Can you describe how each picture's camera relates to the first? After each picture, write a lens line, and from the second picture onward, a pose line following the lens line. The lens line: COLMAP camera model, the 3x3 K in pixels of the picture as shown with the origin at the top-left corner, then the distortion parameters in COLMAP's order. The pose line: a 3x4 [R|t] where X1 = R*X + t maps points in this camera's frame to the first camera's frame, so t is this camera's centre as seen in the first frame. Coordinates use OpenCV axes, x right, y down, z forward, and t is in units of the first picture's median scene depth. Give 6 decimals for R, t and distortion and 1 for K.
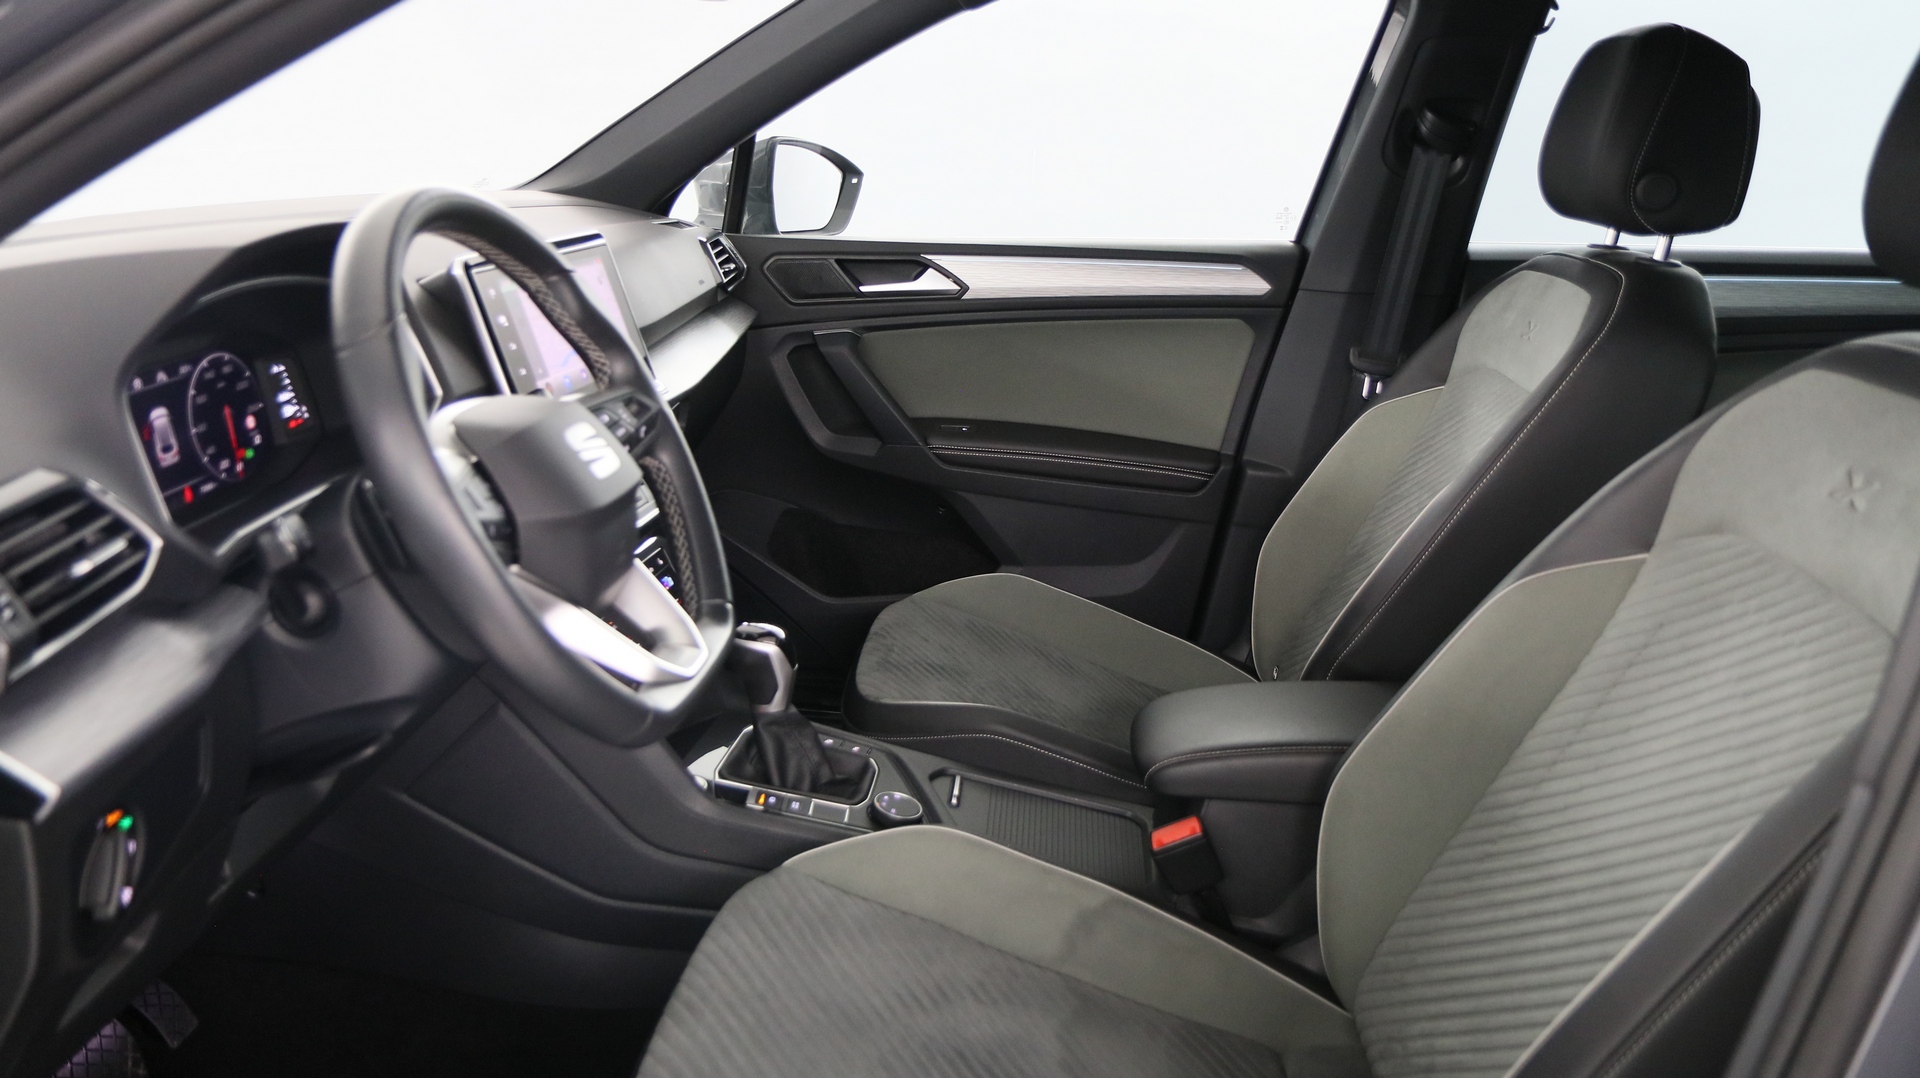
lens RADIAL K [[1459.3, 0, 966.5], [0, 1459.3, 533.9], [0, 0, 1]] dist [-0.029747, 0.019458]
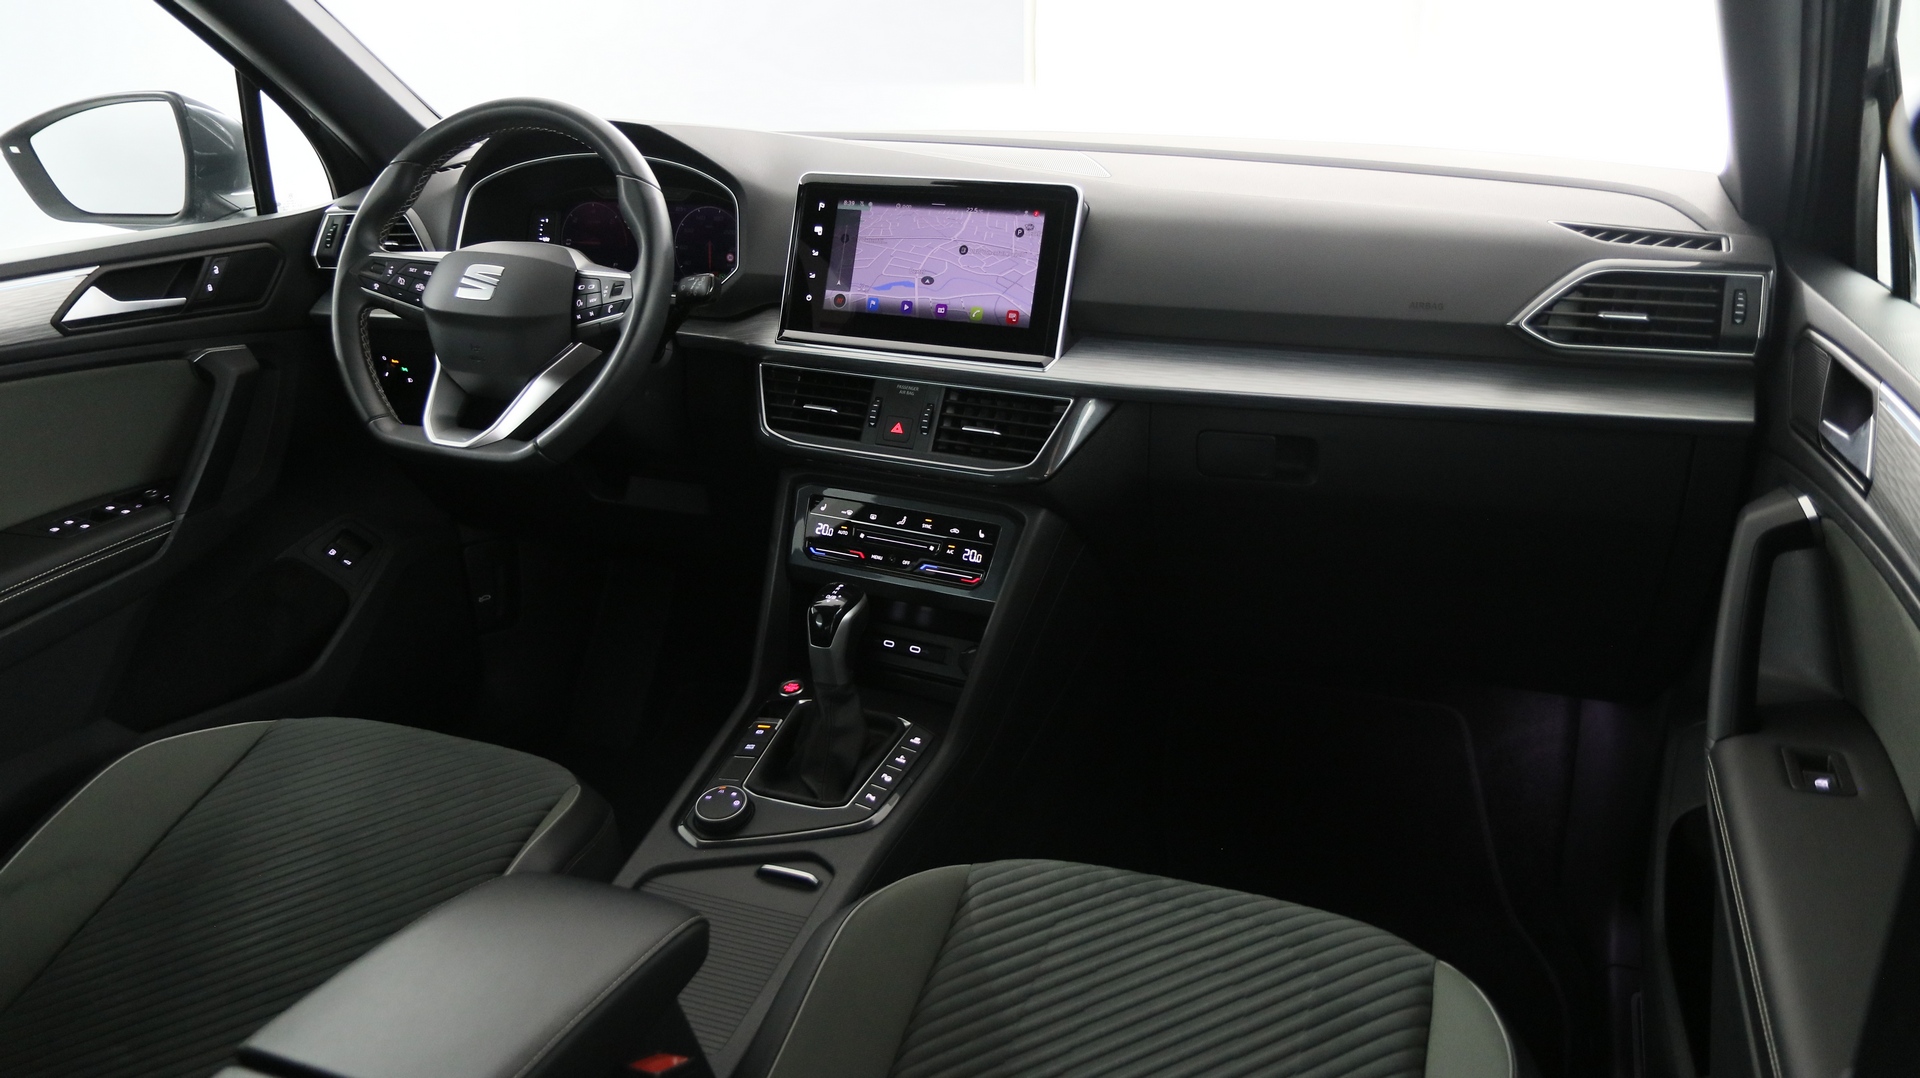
lens RADIAL K [[1459.3, 0, 954.2], [0, 1459.3, 555.7], [0, 0, 1]] dist [-0.029747, 0.019458]
pose [[-0.297639, 0.311626, -0.902386, 0.479297], [-0.270258, 0.879056, 0.392710, -0.246227], [0.915626, 0.360762, -0.177422, 0.848862]]
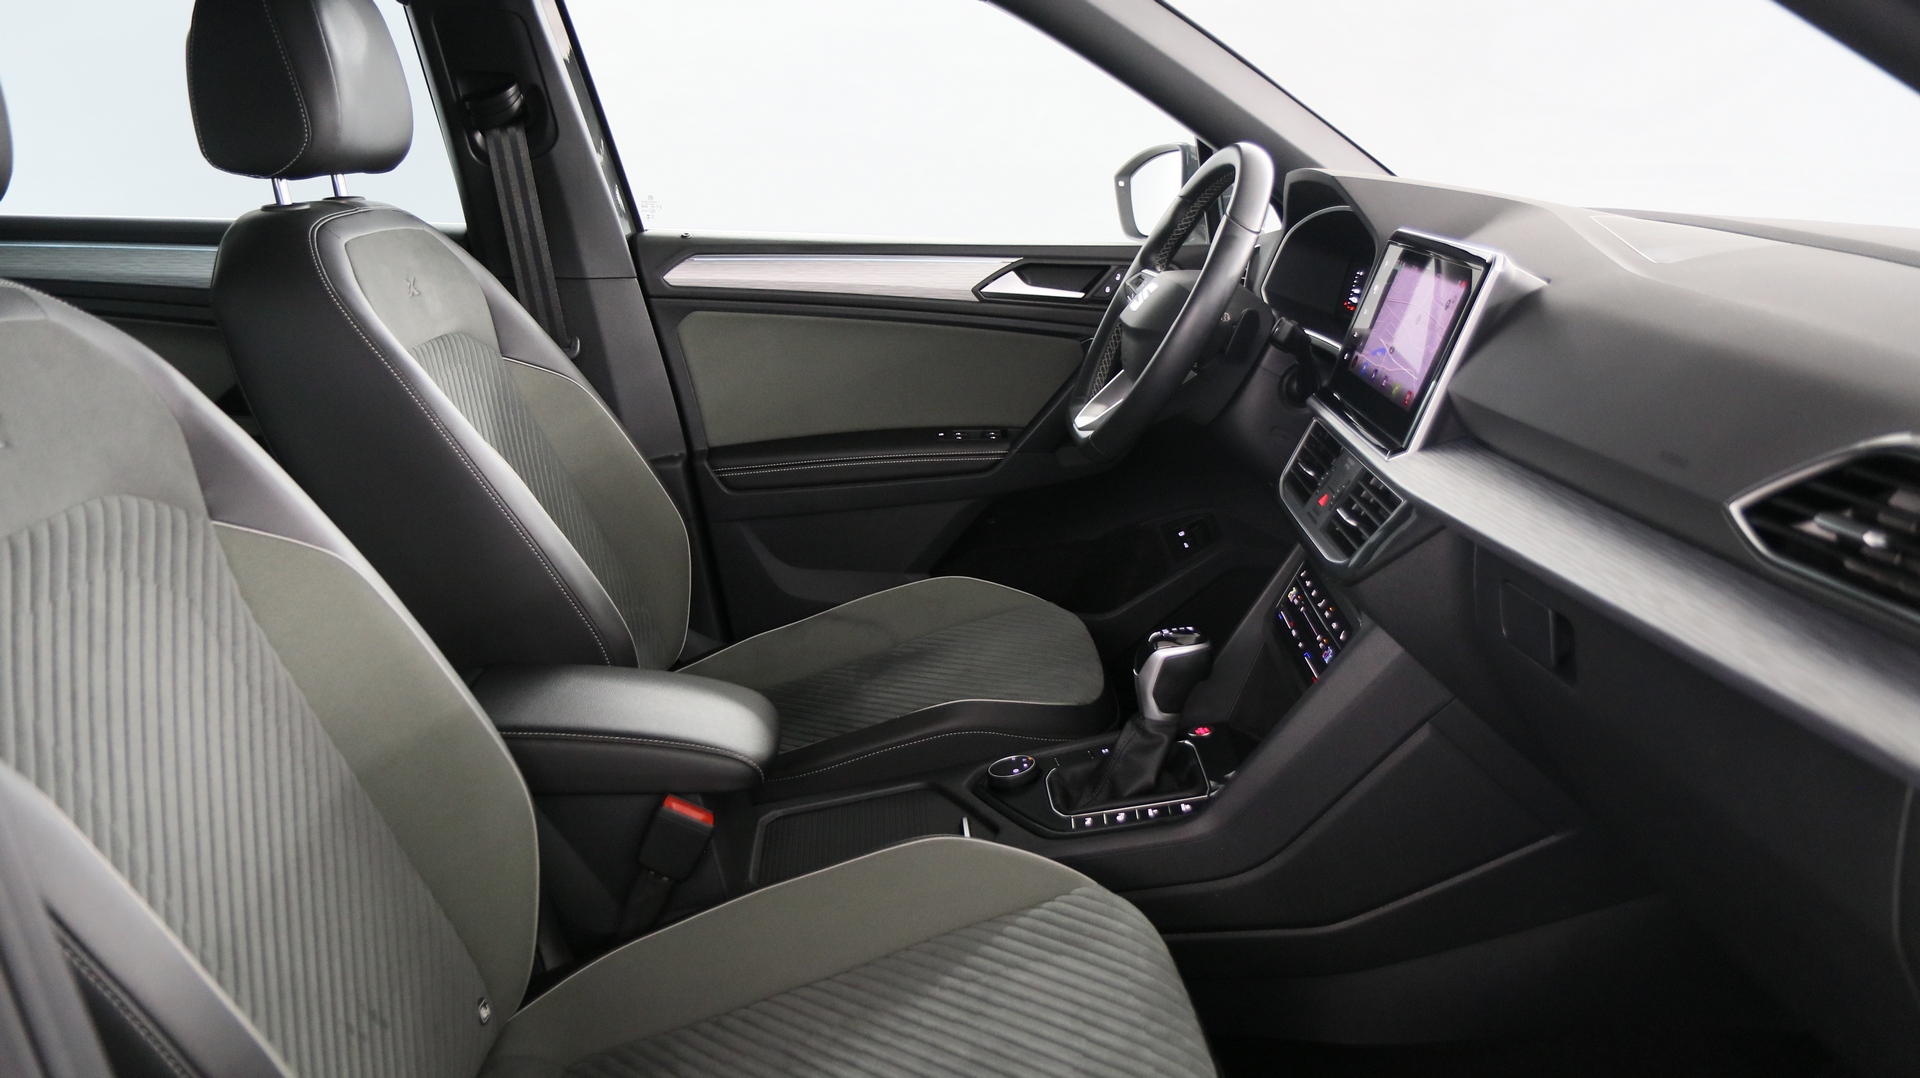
lens RADIAL K [[1459.3, 0, 964.4], [0, 1459.3, 545.4], [0, 0, 1]] dist [-0.029747, 0.019458]
pose [[-0.991240, -0.002163, -0.132058, 0.081293], [-0.071786, 0.848108, 0.524938, -0.325372], [0.110864, 0.529820, -0.840833, 1.207039]]
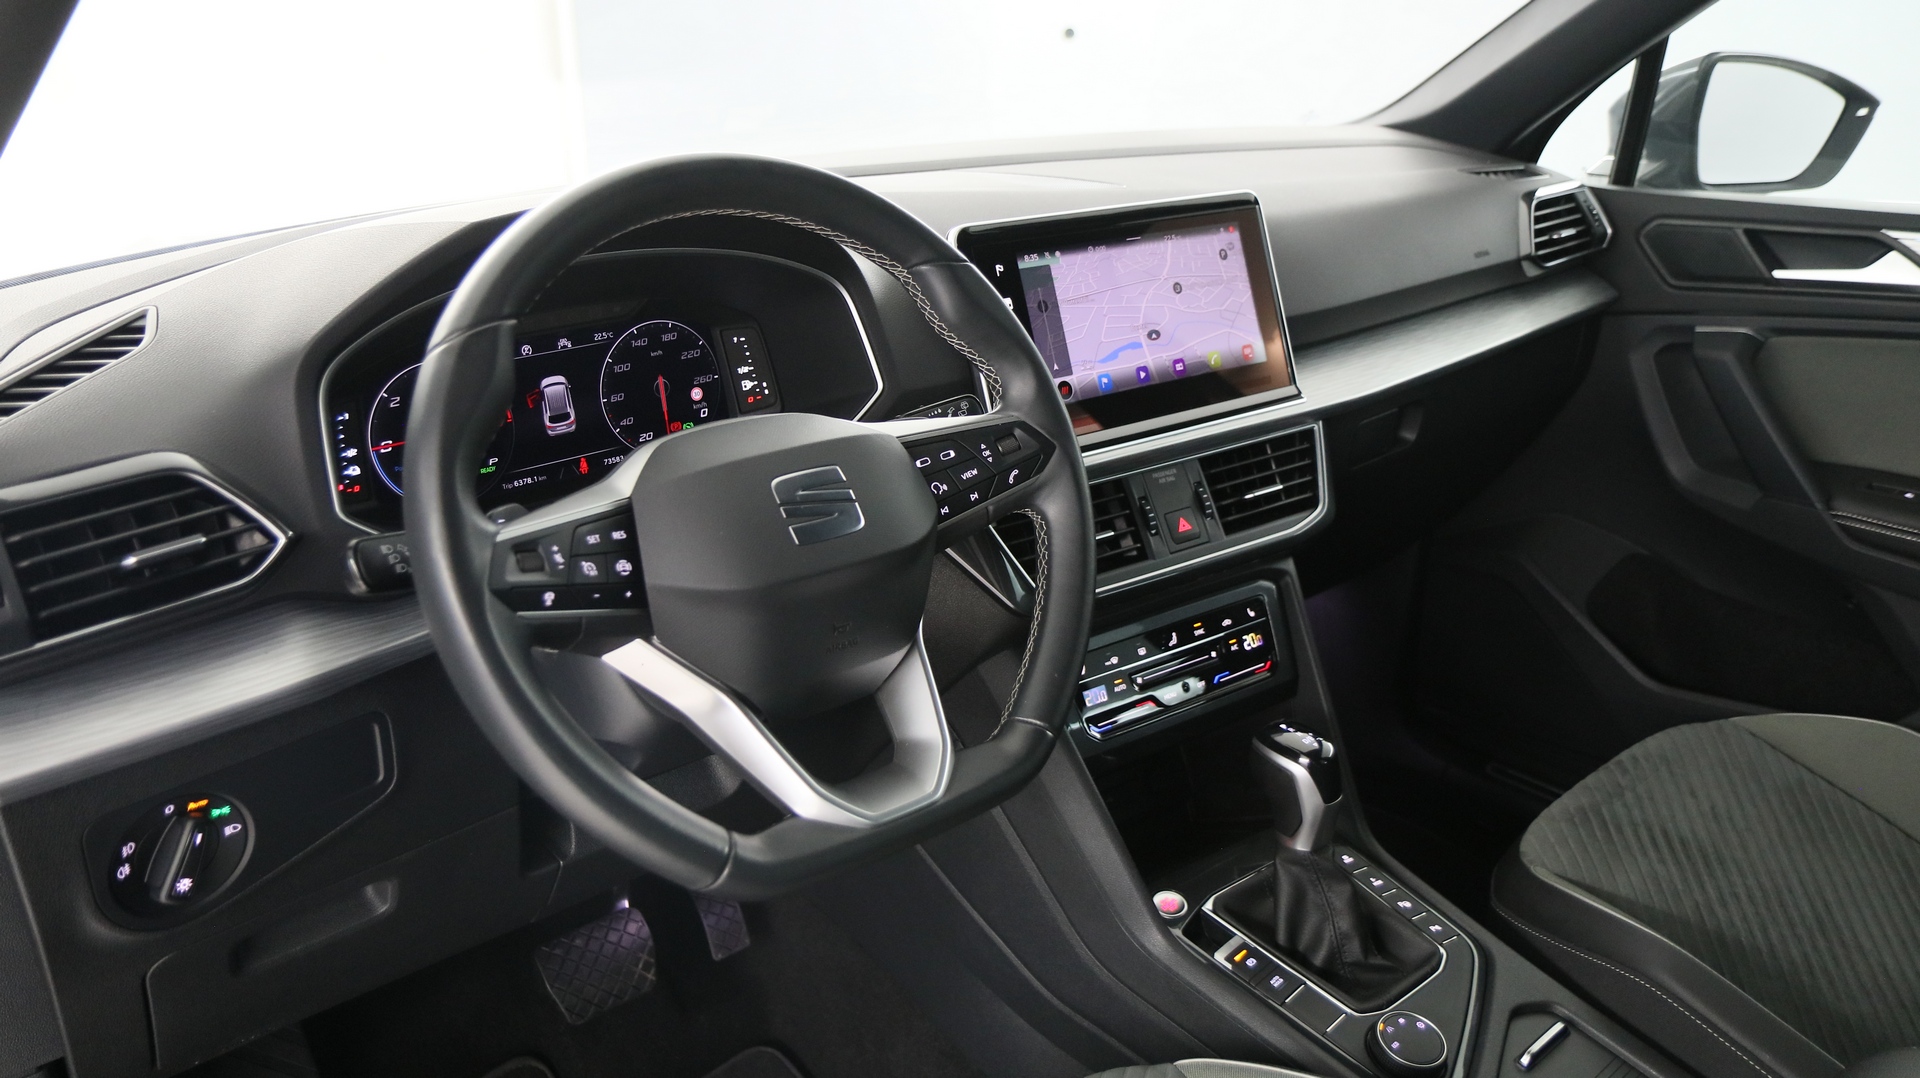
lens RADIAL K [[1459.3, 0, 965.9], [0, 1459.3, 546.2], [0, 0, 1]] dist [-0.029747, 0.019458]
pose [[0.707815, 0.207259, -0.675308, 0.153149], [-0.159892, 0.978185, 0.132626, -0.071224], [0.688064, 0.014102, 0.725513, 0.232504]]
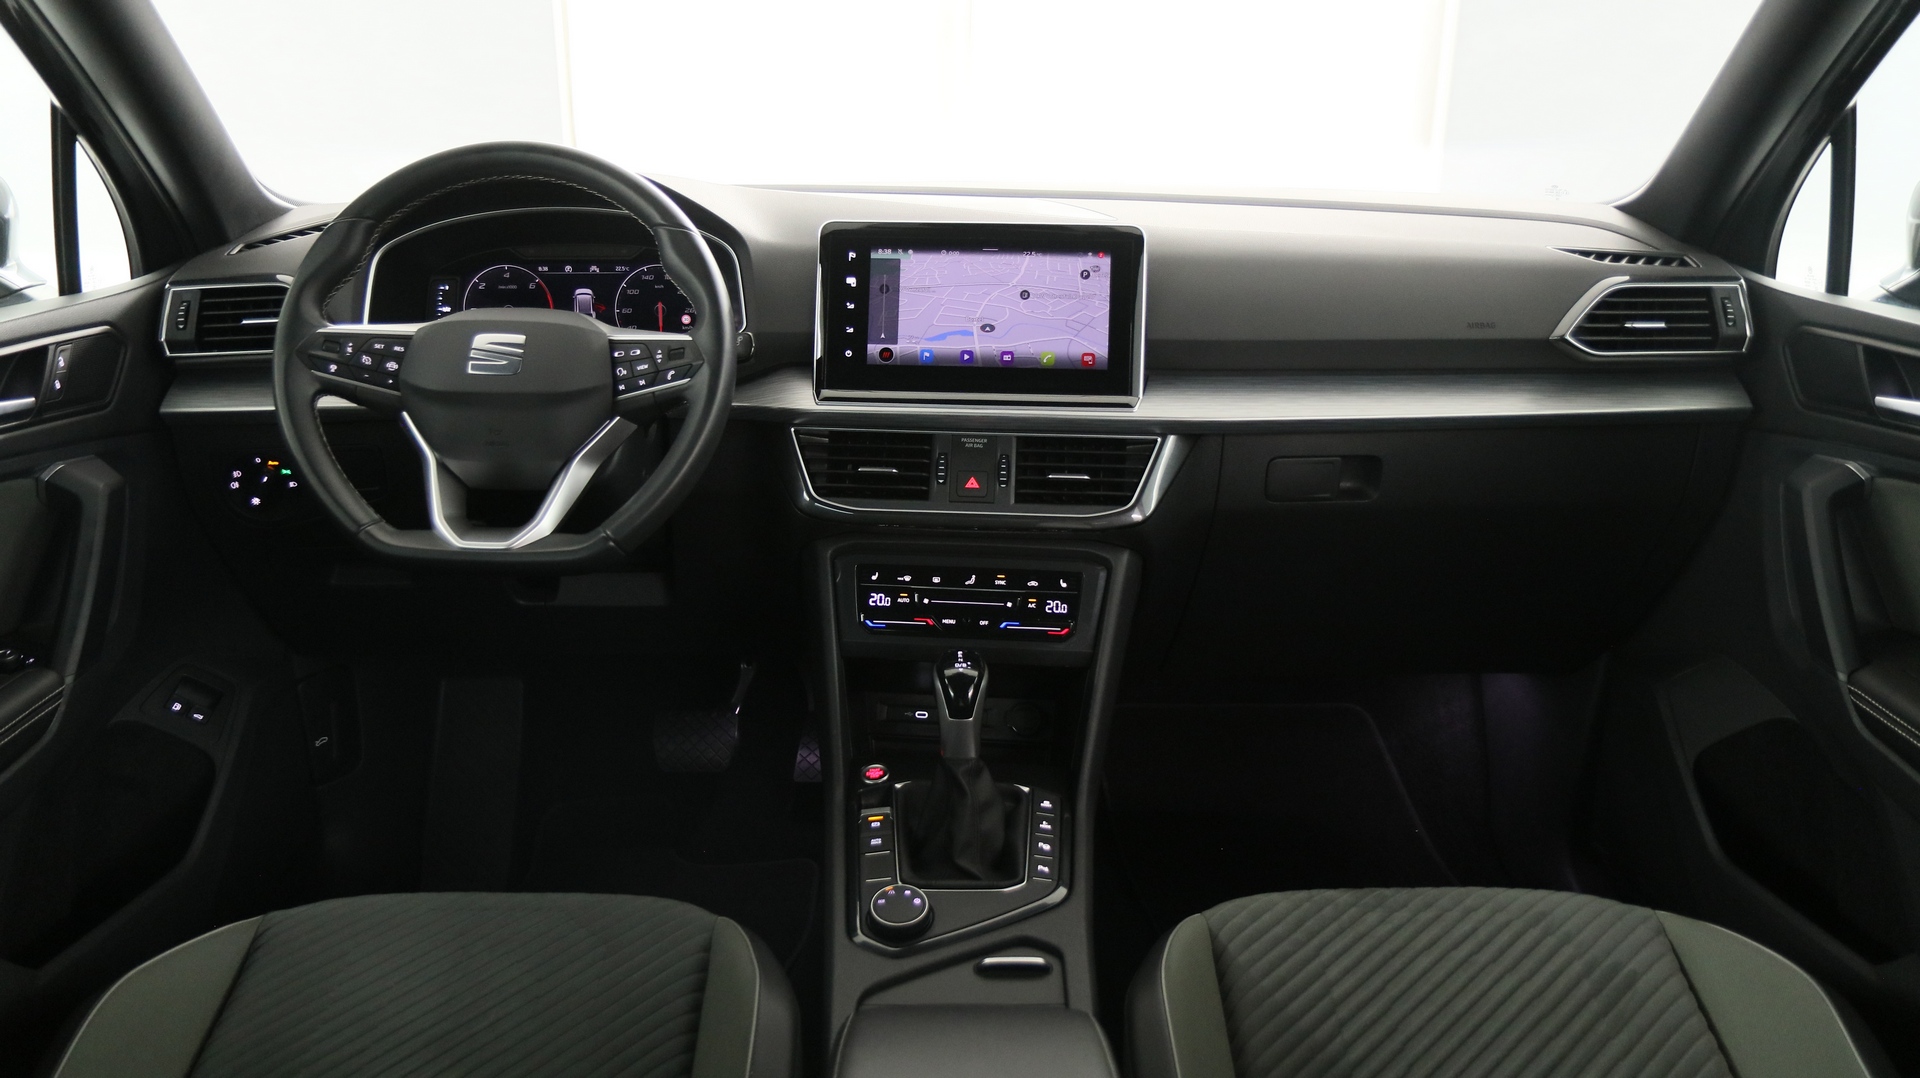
lens RADIAL K [[1459.3, 0, 961.2], [0, 1459.3, 559.3], [0, 0, 1]] dist [-0.029747, 0.019458]
pose [[0.086123, 0.281339, -0.955736, 0.484423], [-0.285478, 0.926043, 0.246873, -0.149915], [0.954508, 0.251580, 0.160070, 0.577790]]
